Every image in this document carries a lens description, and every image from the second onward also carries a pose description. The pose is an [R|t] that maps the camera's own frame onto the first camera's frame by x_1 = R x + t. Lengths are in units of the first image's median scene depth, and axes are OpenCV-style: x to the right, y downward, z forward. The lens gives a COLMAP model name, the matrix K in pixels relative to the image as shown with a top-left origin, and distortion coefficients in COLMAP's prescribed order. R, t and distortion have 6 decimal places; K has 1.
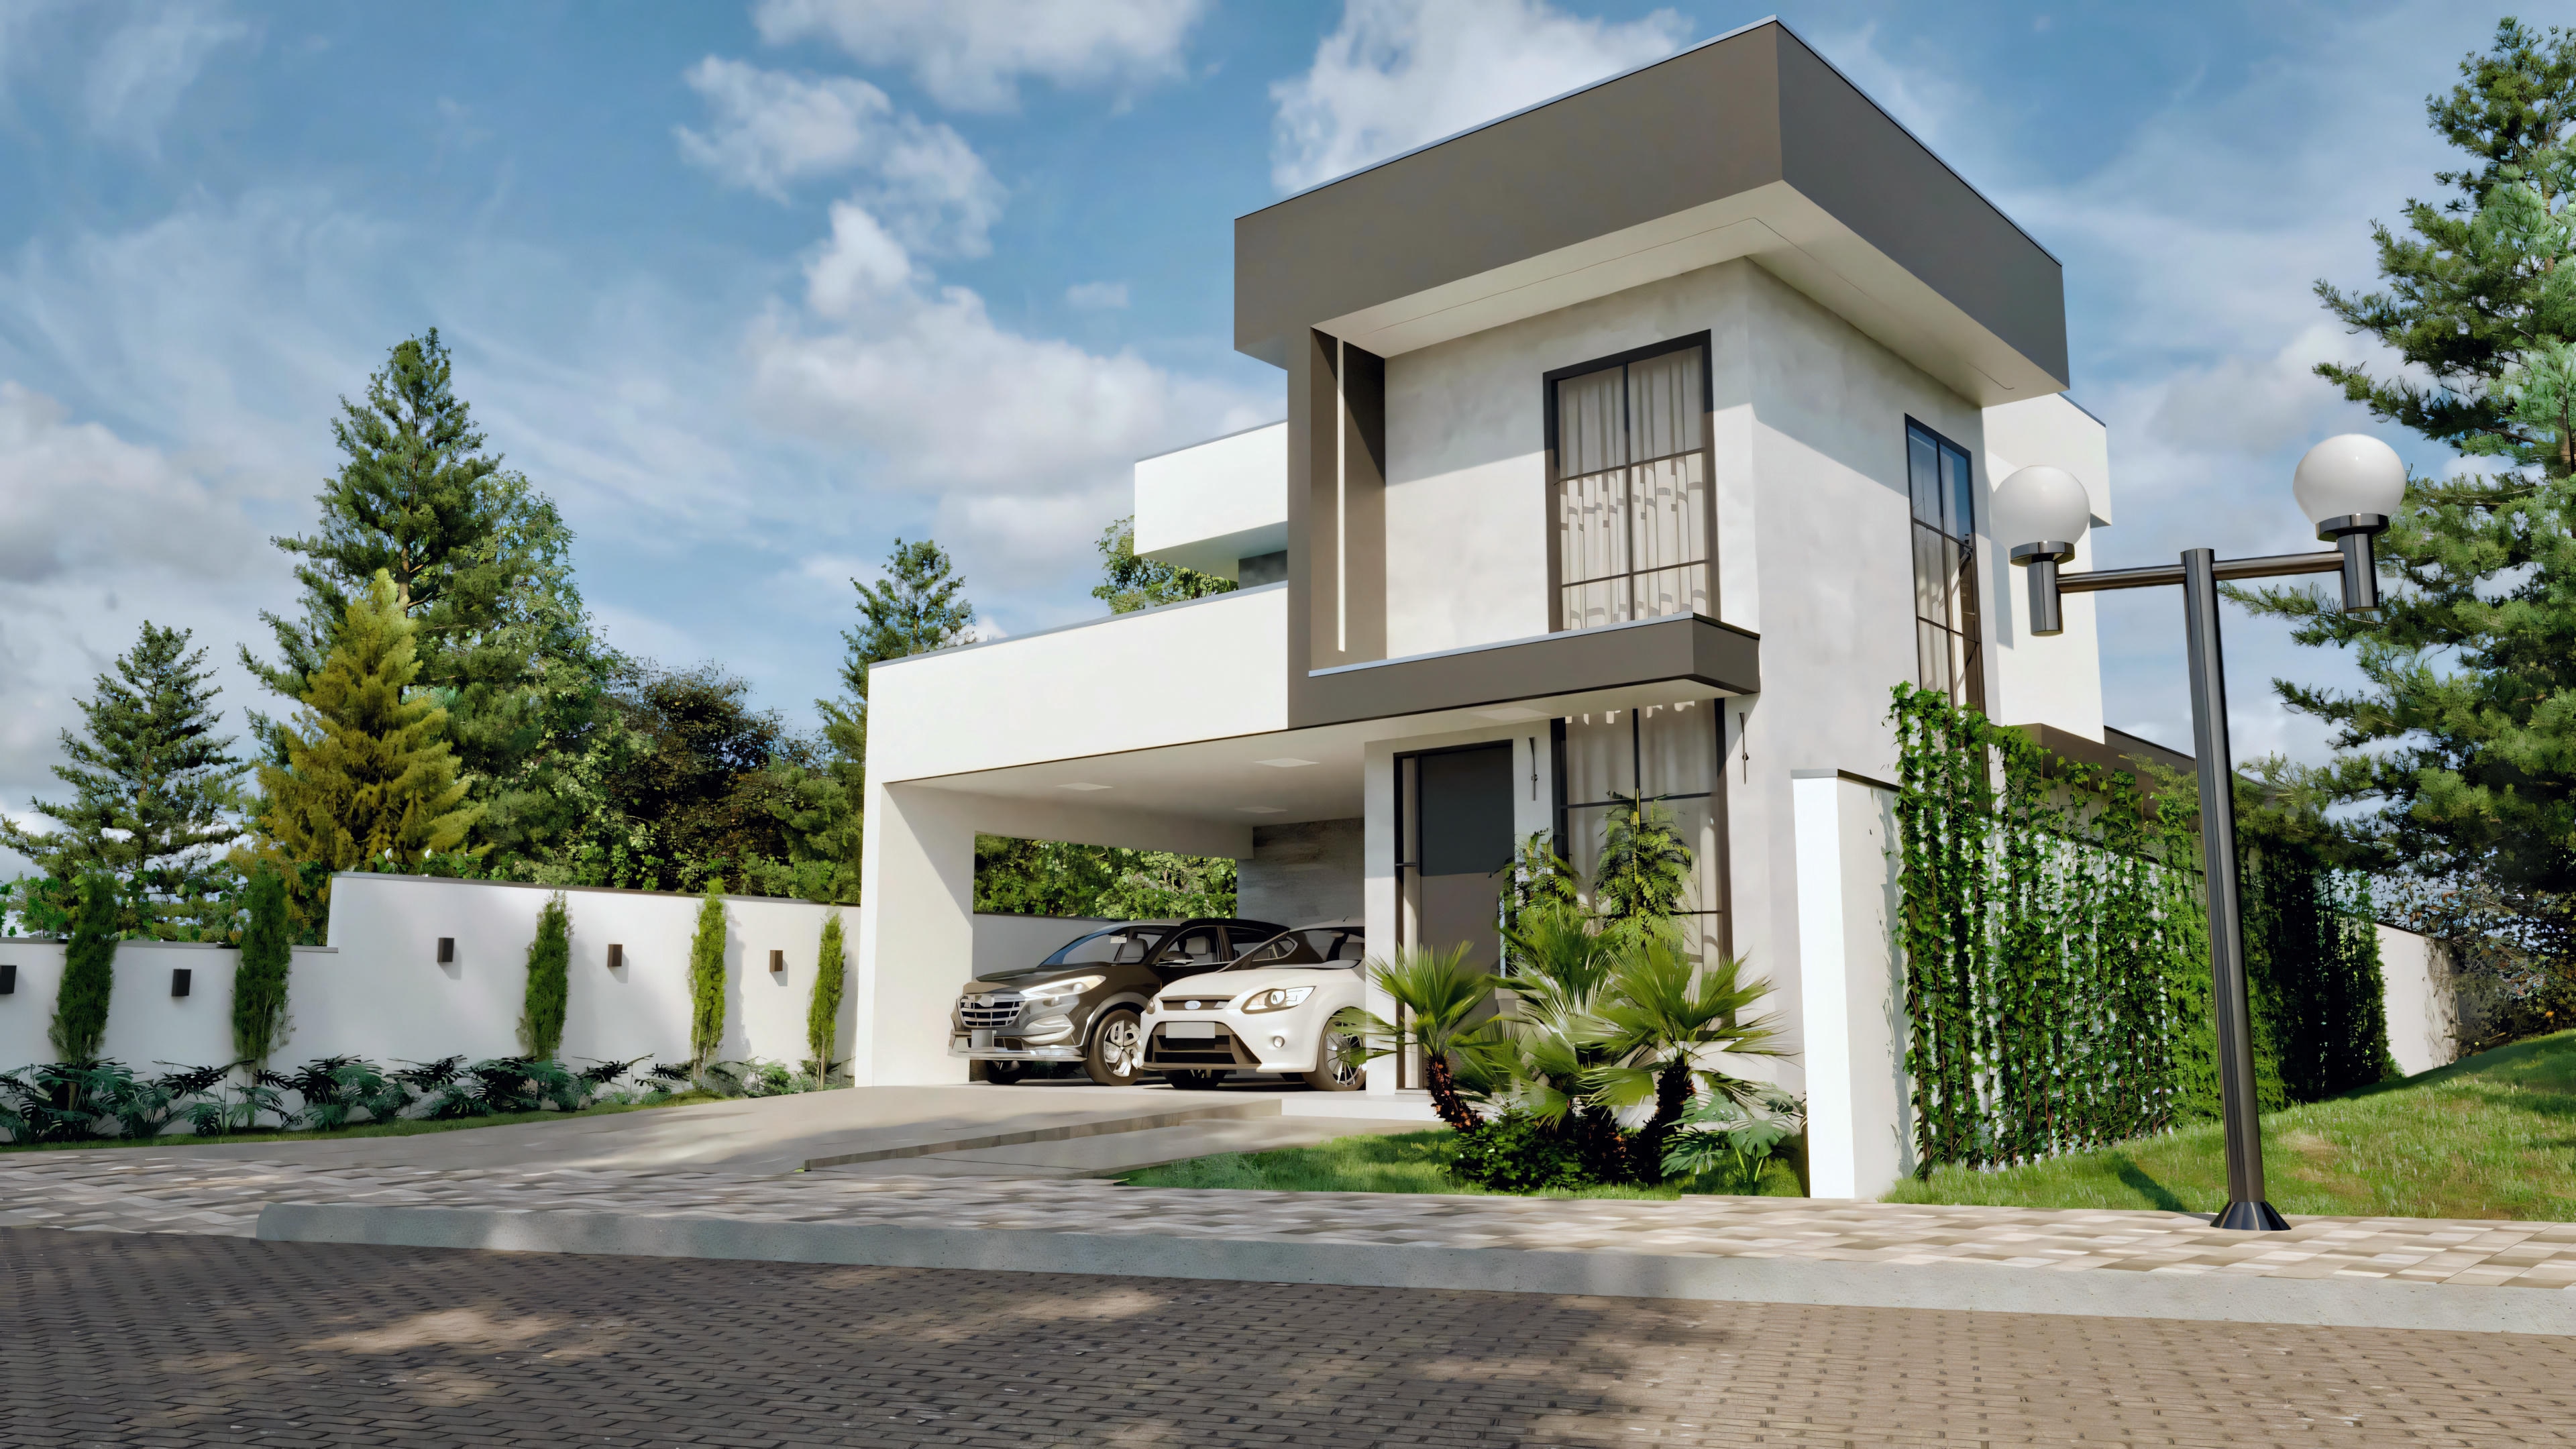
lens RADIAL K [[1907.7, 0, 1287.6], [0, 1907.7, 723.0], [0, 0, 1]] dist [-0.002996, 0.002116]
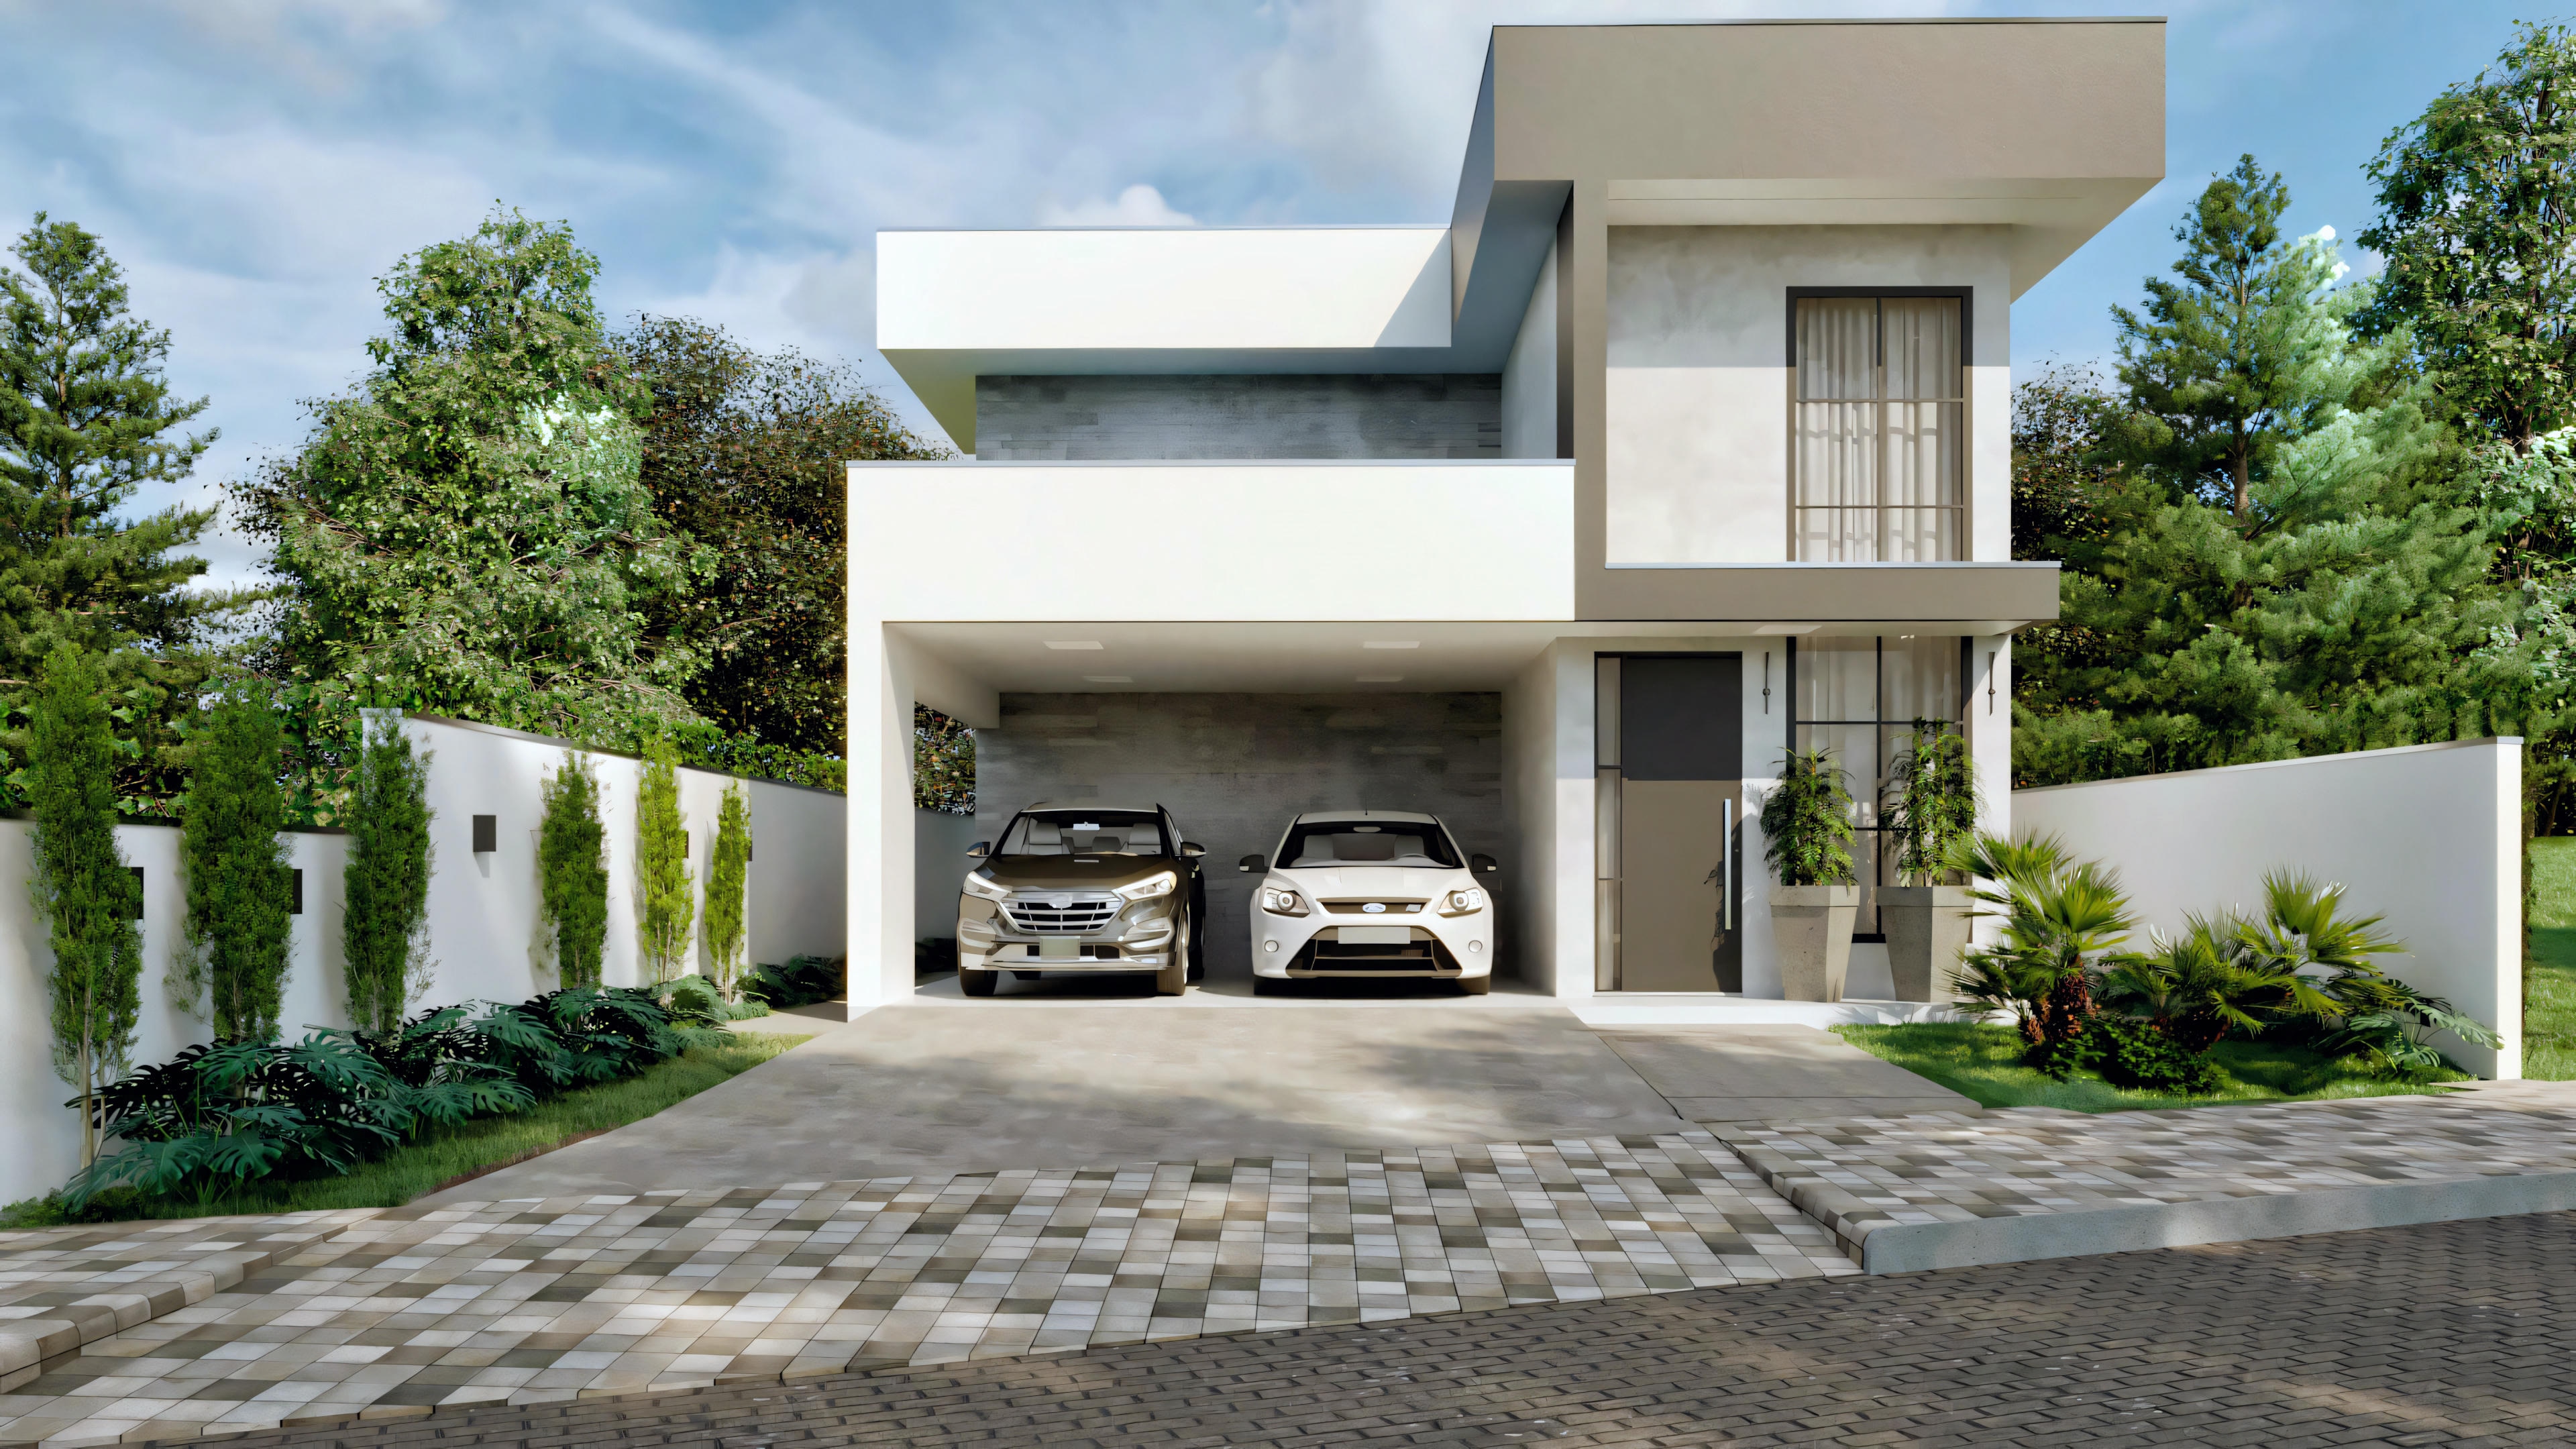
lens RADIAL K [[1907.7, 0, 1282.3], [0, 1907.7, 875.8], [0, 0, 1]] dist [-0.002996, 0.002116]
pose [[0.767088, 0.002342, 0.641538, -0.701286], [-0.102412, 0.987617, 0.118848, 0.029842], [-0.633315, -0.156867, 0.757829, 0.353182]]
